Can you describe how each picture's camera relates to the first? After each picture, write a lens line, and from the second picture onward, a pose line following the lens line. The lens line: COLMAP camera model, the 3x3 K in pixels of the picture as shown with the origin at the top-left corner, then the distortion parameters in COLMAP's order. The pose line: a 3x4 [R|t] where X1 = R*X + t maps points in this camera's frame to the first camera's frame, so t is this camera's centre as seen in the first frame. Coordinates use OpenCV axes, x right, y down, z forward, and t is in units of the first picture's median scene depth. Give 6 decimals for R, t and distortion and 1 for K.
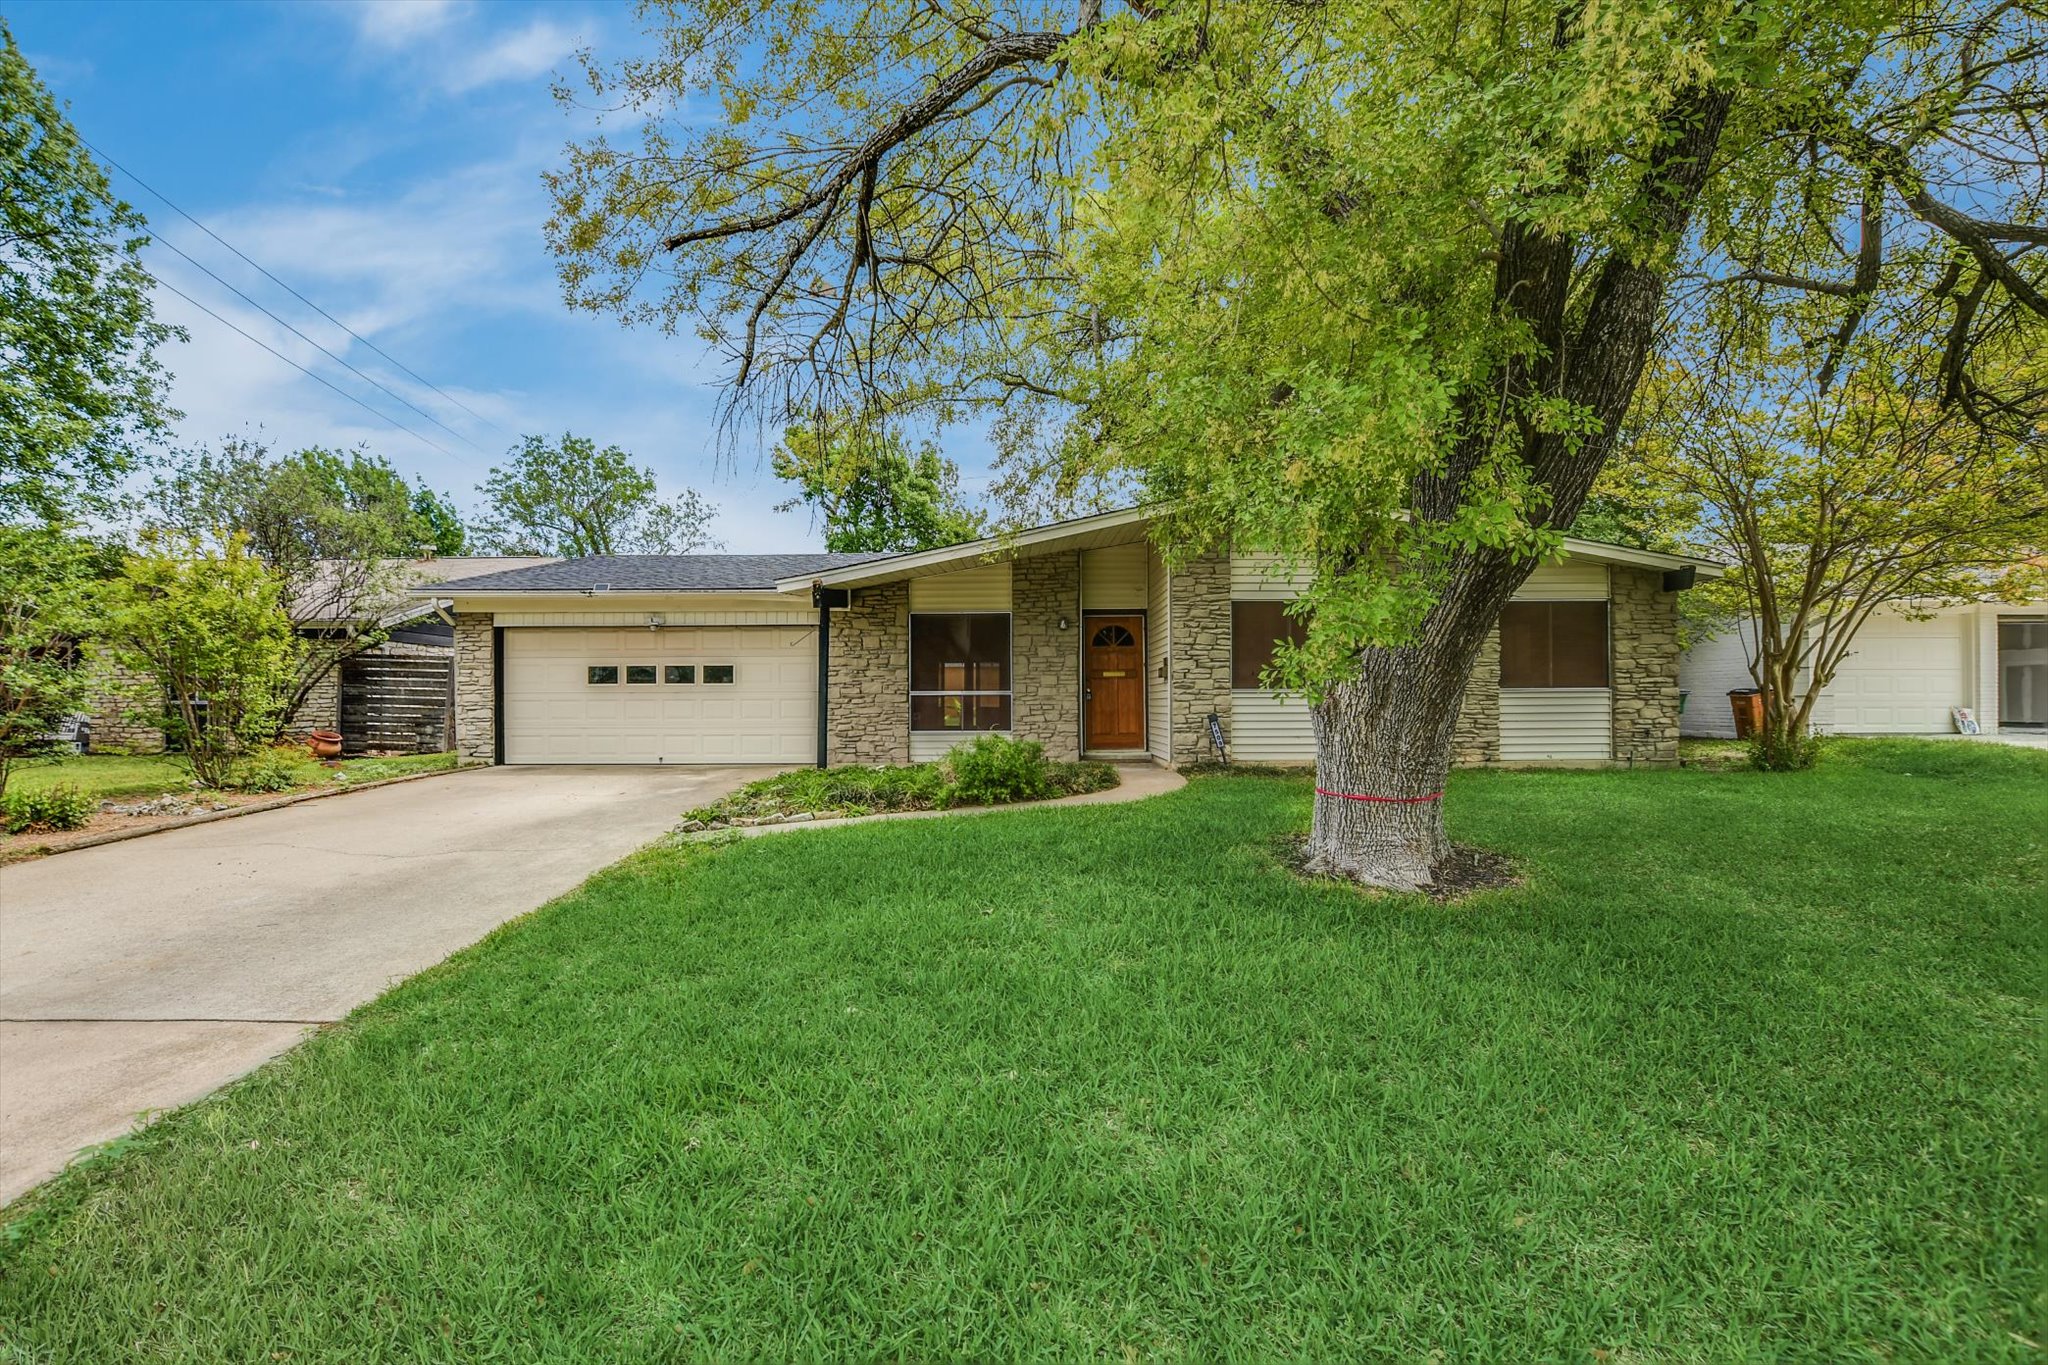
lens RADIAL K [[892.2, 0, 1022.1], [0, 892.2, 689.1], [0, 0, 1]] dist [-0.031198, 0.001516]
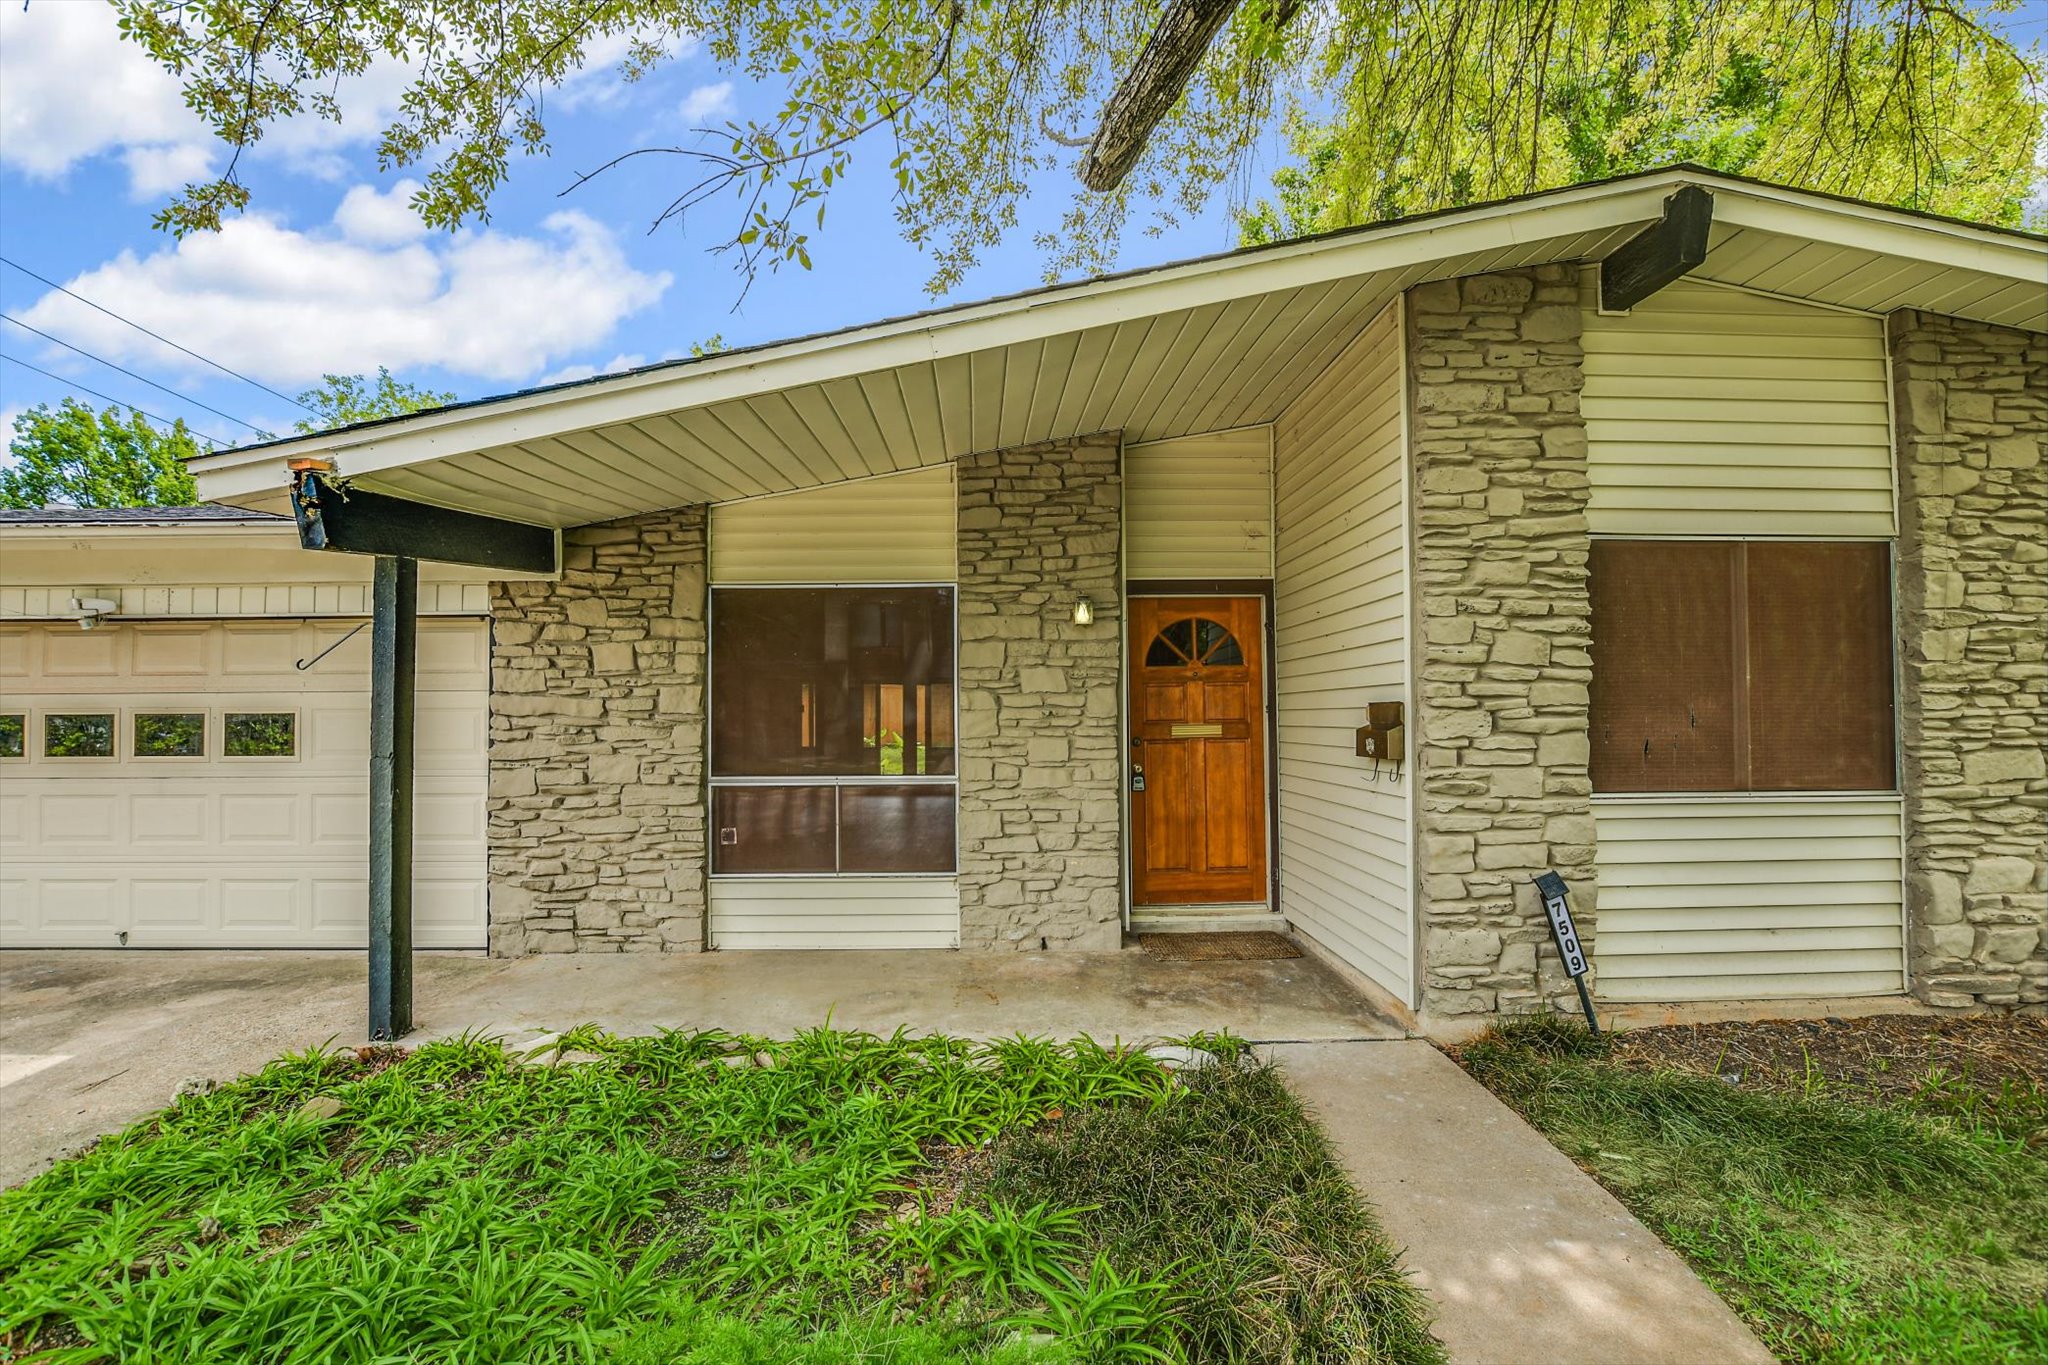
lens RADIAL K [[892.2, 0, 1029.2], [0, 892.2, 687.1], [0, 0, 1]] dist [-0.031198, 0.001516]
pose [[0.999313, -0.001280, 0.037043, 0.006303], [0.001920, 0.999849, -0.017246, -0.031805], [-0.037015, 0.017306, 0.999165, 0.590703]]
